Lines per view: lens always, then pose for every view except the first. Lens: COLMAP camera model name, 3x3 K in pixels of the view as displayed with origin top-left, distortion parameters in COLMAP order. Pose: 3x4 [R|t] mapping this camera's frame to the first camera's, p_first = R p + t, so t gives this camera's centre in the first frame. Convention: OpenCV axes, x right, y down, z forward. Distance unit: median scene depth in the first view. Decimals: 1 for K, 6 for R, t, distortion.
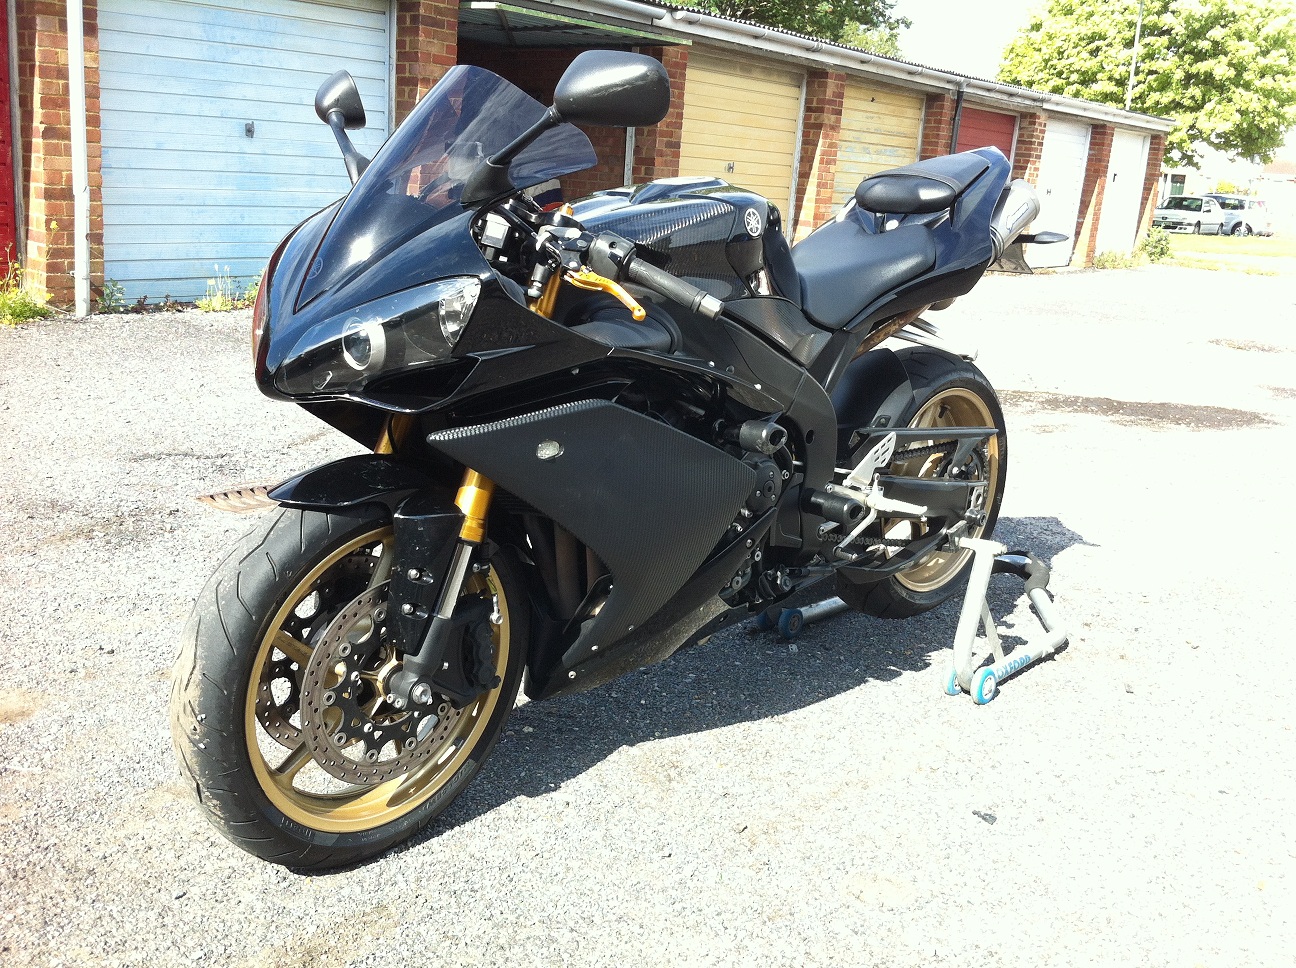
lens RADIAL K [[1216.9, 0, 652.6], [0, 1216.9, 453.4], [0, 0, 1]] dist [0.059373, -0.214475]
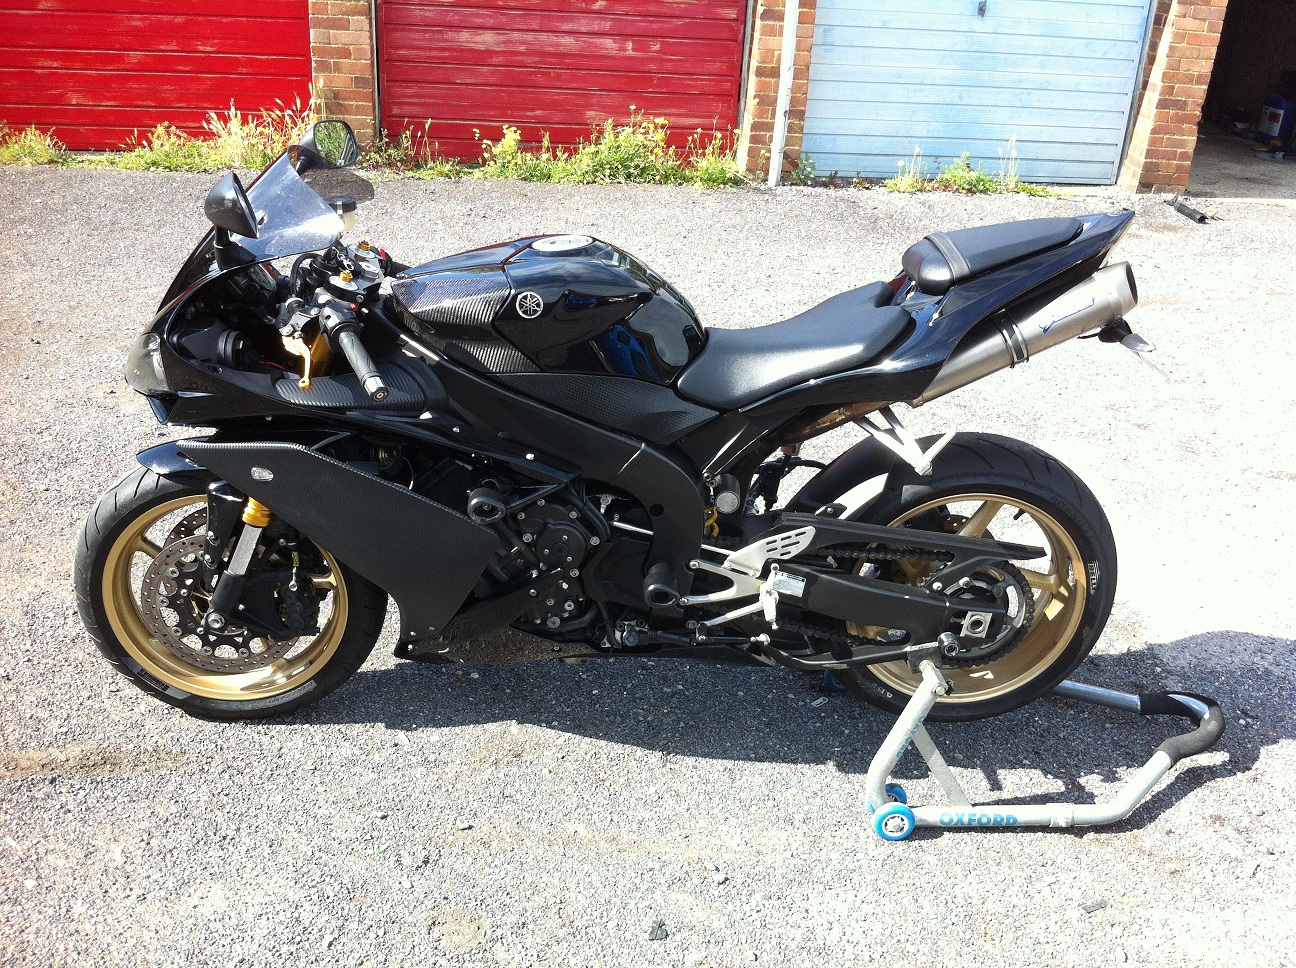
lens RADIAL K [[1211.6, 0, 648.0], [0, 1211.6, 484.0], [0, 0, 1]] dist [0.052166, -0.234021]
pose [[0.717359, 0.275405, -0.639960, 0.239385], [-0.167071, 0.959752, 0.225750, -0.081683], [0.676375, -0.055025, 0.734499, 0.087160]]
